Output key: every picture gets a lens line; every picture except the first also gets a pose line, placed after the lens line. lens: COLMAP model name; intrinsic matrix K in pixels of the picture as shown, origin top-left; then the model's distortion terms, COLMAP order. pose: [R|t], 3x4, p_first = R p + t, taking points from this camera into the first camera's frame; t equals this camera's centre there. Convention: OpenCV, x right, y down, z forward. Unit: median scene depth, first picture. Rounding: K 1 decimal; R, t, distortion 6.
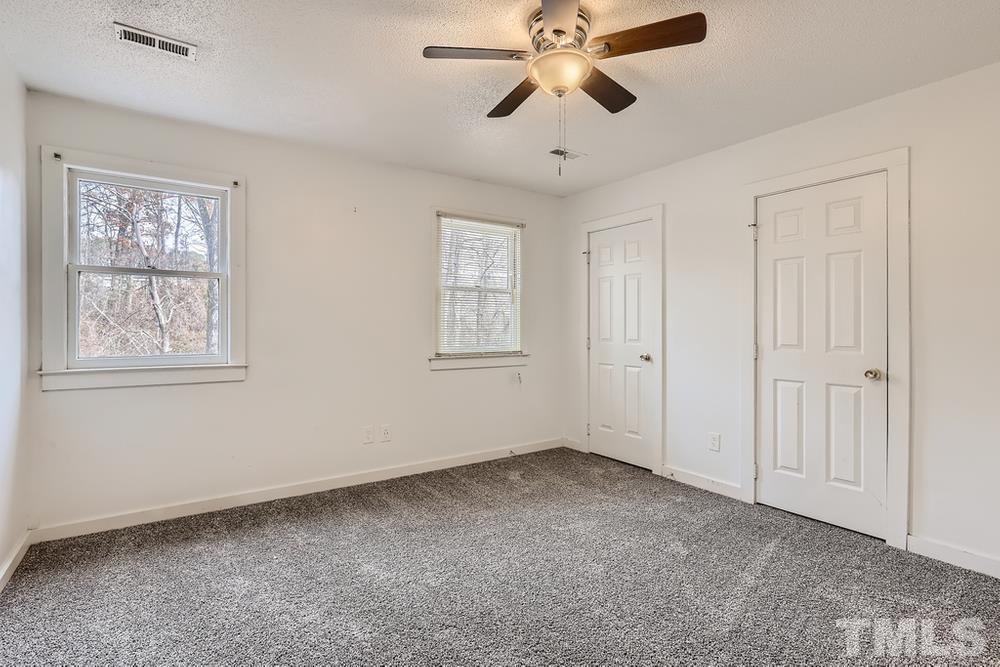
lens RADIAL K [[483.8, 0, 498.3], [0, 483.8, 328.6], [0, 0, 1]] dist [-0.002955, -0.000334]
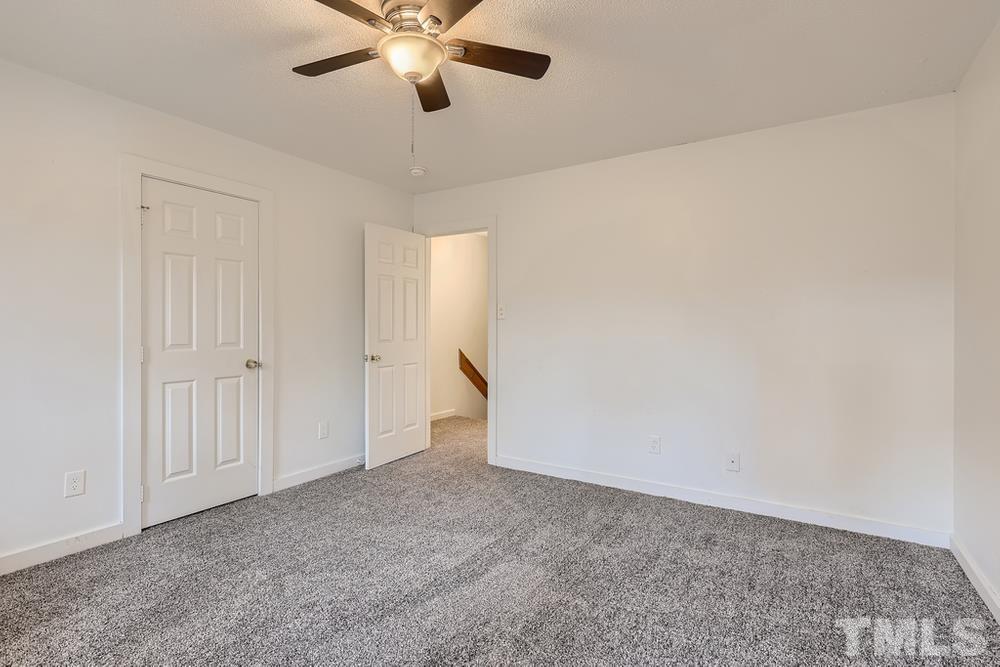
lens RADIAL K [[483.8, 0, 498.6], [0, 483.8, 329.0], [0, 0, 1]] dist [-0.002955, -0.000334]
pose [[-0.377480, -0.006805, 0.925993, -0.538012], [0.006081, 0.999933, 0.009828, -0.002528], [-0.925998, 0.009341, -0.377414, 0.786662]]
